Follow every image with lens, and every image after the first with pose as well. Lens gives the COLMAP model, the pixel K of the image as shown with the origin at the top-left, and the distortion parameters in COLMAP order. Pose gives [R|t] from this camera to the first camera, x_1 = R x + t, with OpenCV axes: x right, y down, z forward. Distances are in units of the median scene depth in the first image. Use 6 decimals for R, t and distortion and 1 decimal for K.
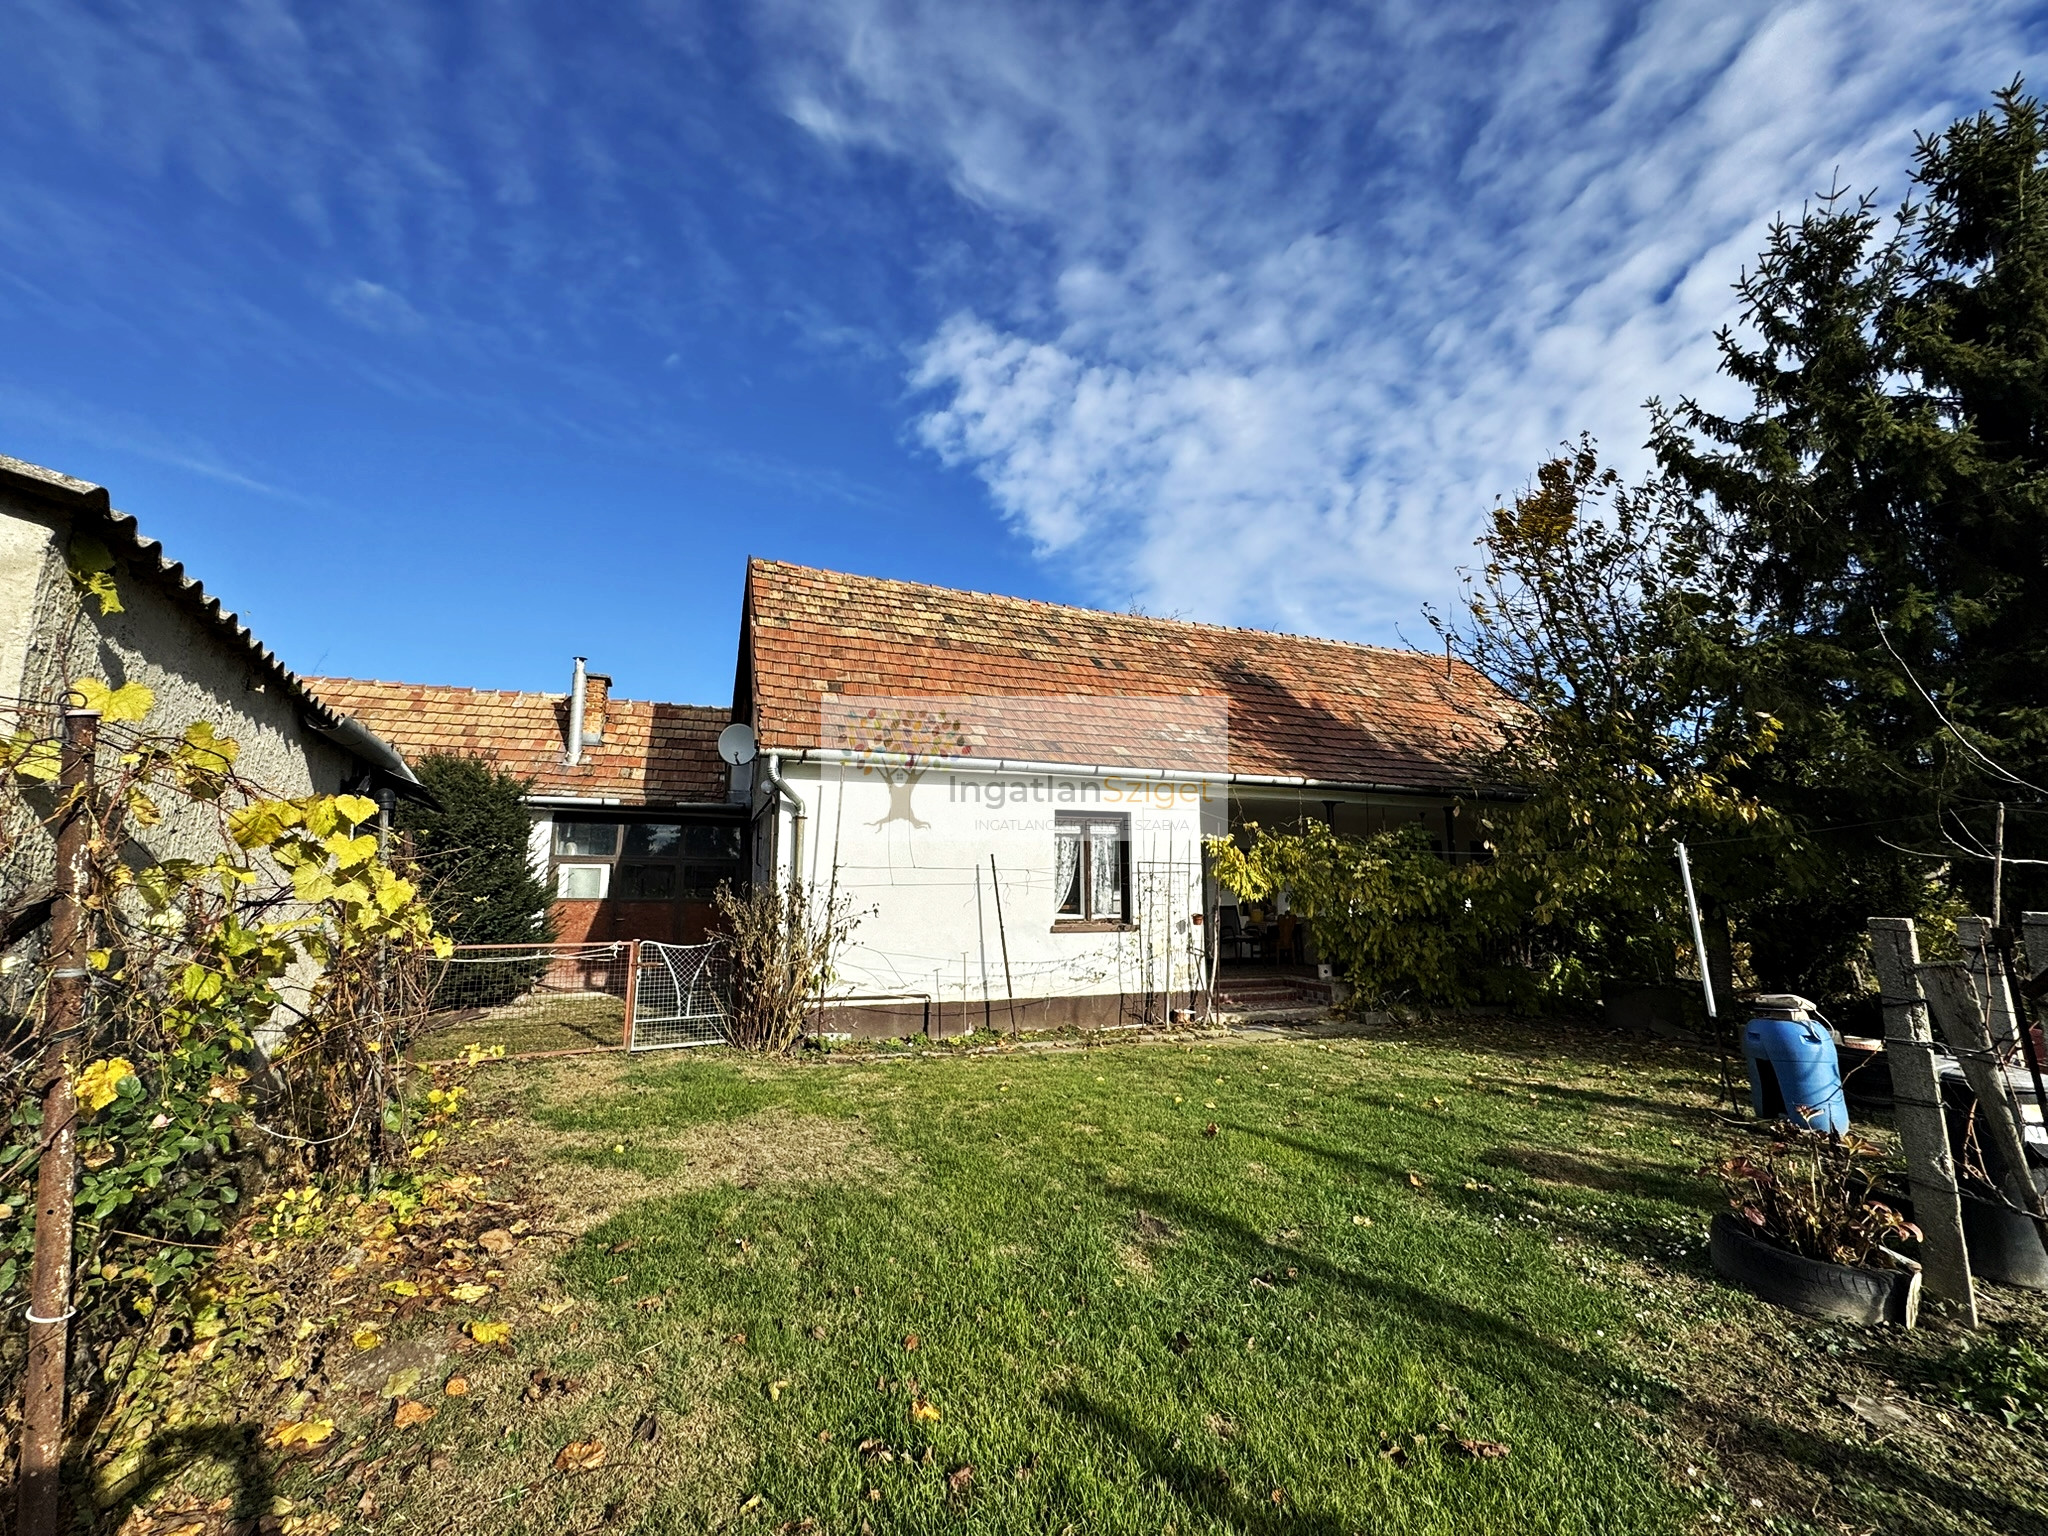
lens RADIAL K [[826.6, 0, 1022.9], [0, 826.6, 757.7], [0, 0, 1]] dist [0.024406, 0.000012]
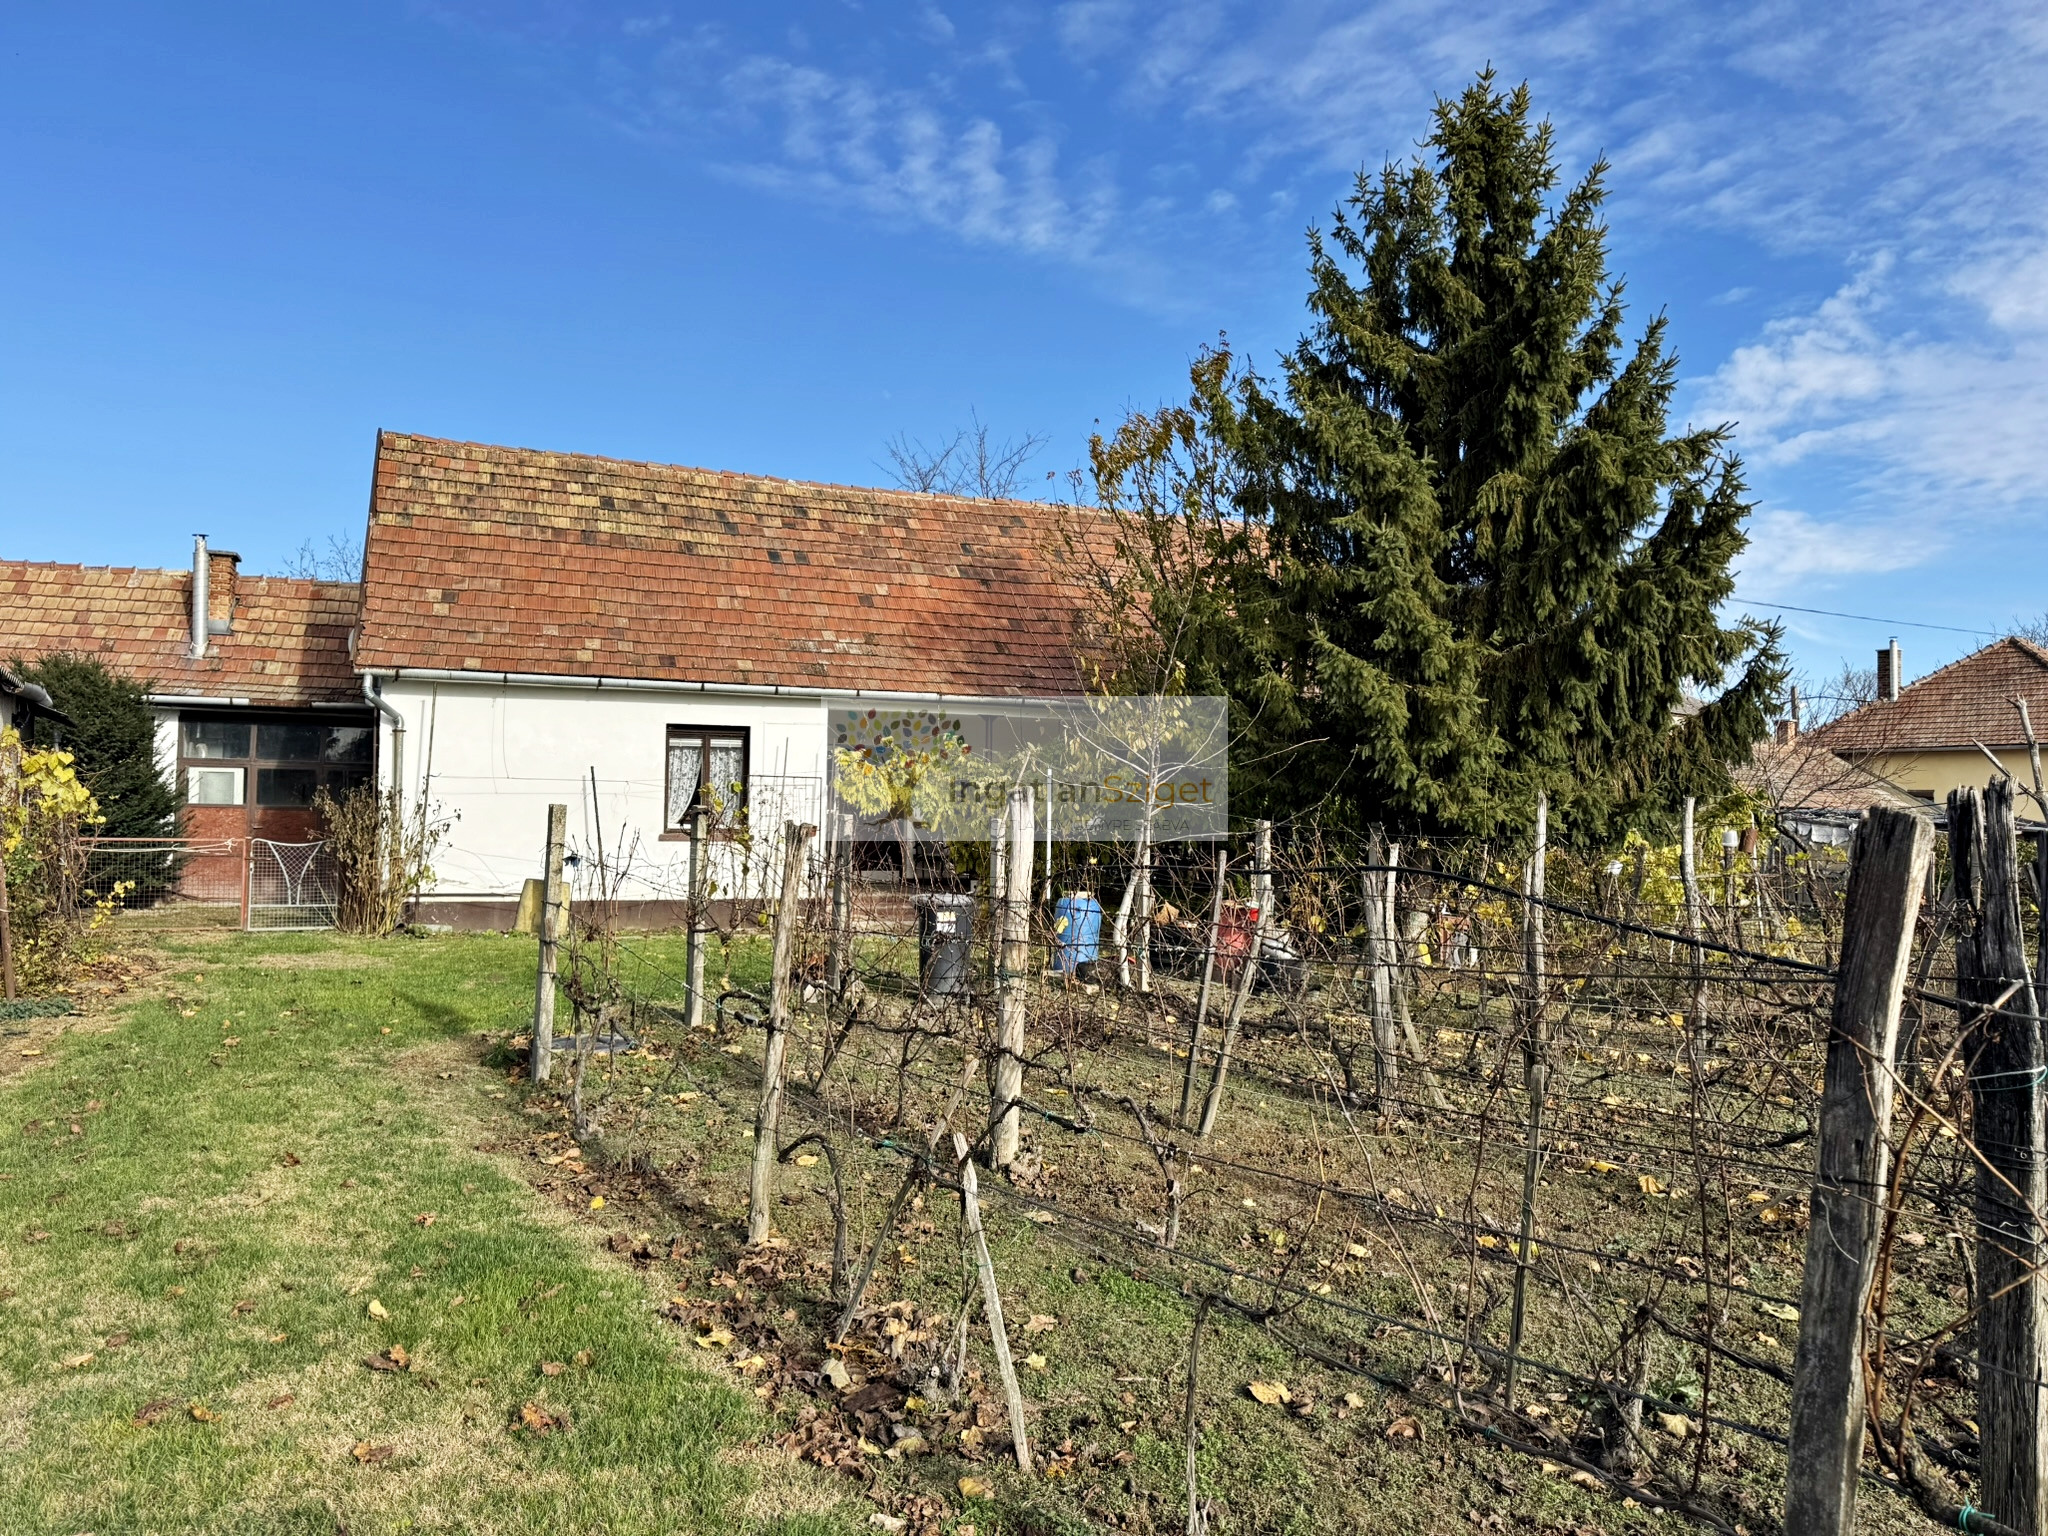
lens RADIAL K [[1437.5, 0, 1024.0], [0, 1437.5, 768.0], [0, 0, 1]] dist [0.080391, -0.084775]
pose [[0.999873, 0.013067, -0.009095, 0.409429], [-0.011781, 0.991518, 0.129437, -0.098287], [0.010710, -0.129314, 0.991546, -0.637911]]
